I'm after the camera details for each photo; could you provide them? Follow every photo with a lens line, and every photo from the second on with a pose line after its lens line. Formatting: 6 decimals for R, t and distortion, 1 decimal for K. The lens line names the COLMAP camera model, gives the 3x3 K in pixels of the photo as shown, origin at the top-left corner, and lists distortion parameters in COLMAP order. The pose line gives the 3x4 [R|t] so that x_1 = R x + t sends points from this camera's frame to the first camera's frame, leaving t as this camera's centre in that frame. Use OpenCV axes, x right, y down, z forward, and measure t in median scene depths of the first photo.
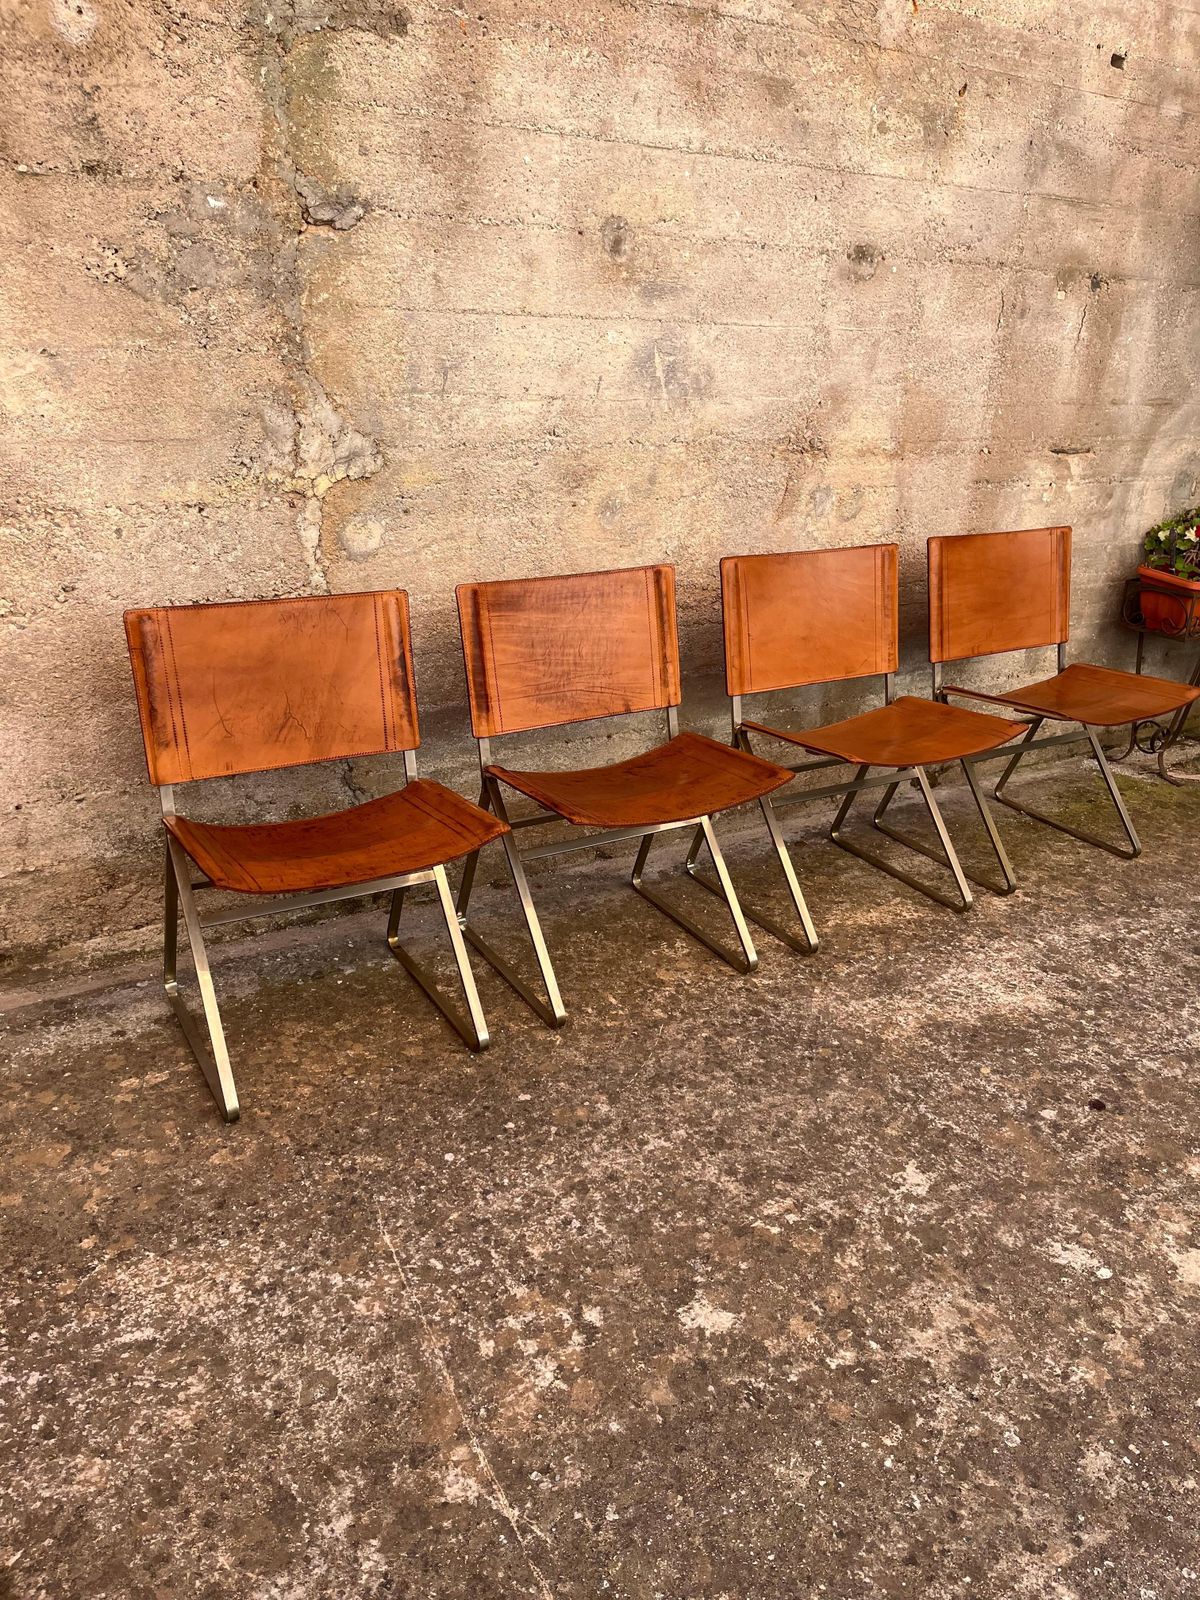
lens RADIAL K [[1206.5, 0, 601.6], [0, 1206.5, 805.7], [0, 0, 1]] dist [0.051022, -0.076160]
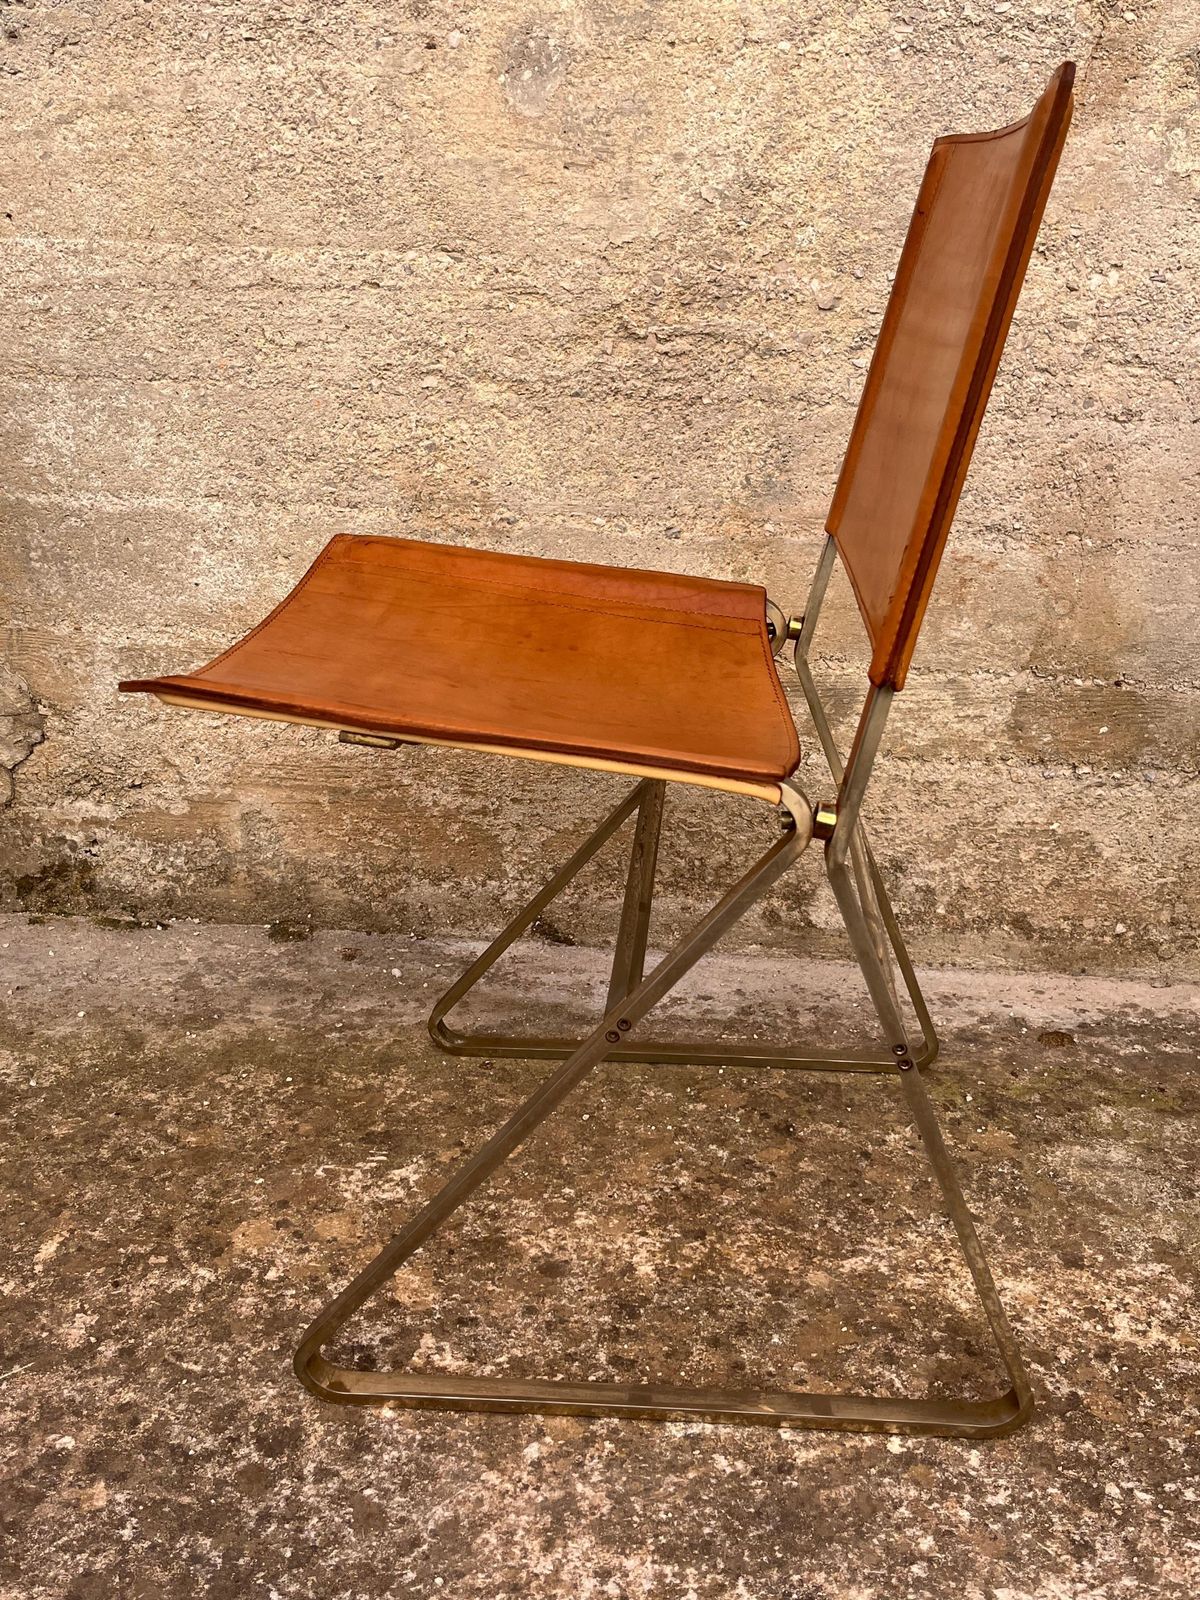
lens RADIAL K [[1479.6, 0, 610.9], [0, 1479.6, 808.0], [0, 0, 1]] dist [0.016580, 0.000000]
pose [[0.810984, 0.184565, -0.555195, 0.387357], [-0.219848, 0.975529, 0.003161, -0.012034], [0.542192, 0.119495, 0.831714, 0.704519]]
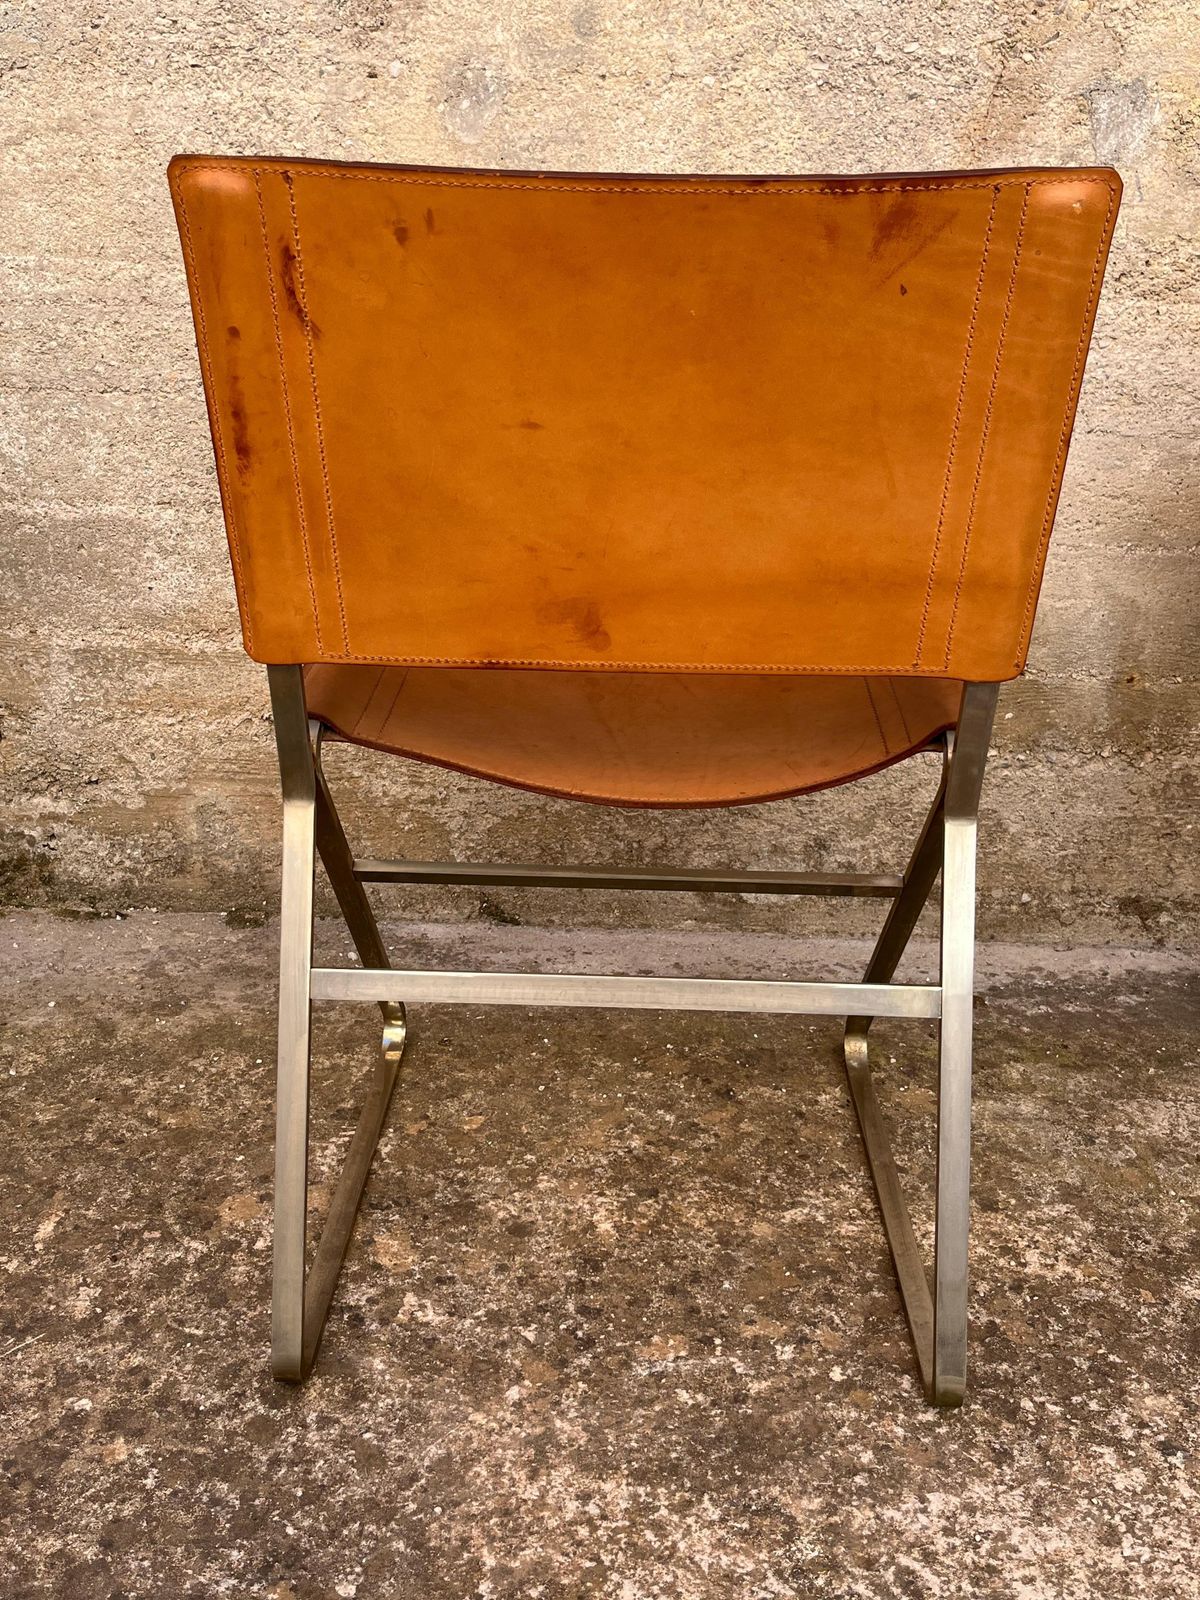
lens RADIAL K [[1479.6, 0, 609.2], [0, 1479.6, 810.7], [0, 0, 1]] dist [0.016580, 0.000000]
pose [[0.846584, 0.184579, -0.499226, 0.393333], [-0.201953, 0.979200, 0.019569, -0.021733], [0.492454, 0.084253, 0.866251, 0.662889]]
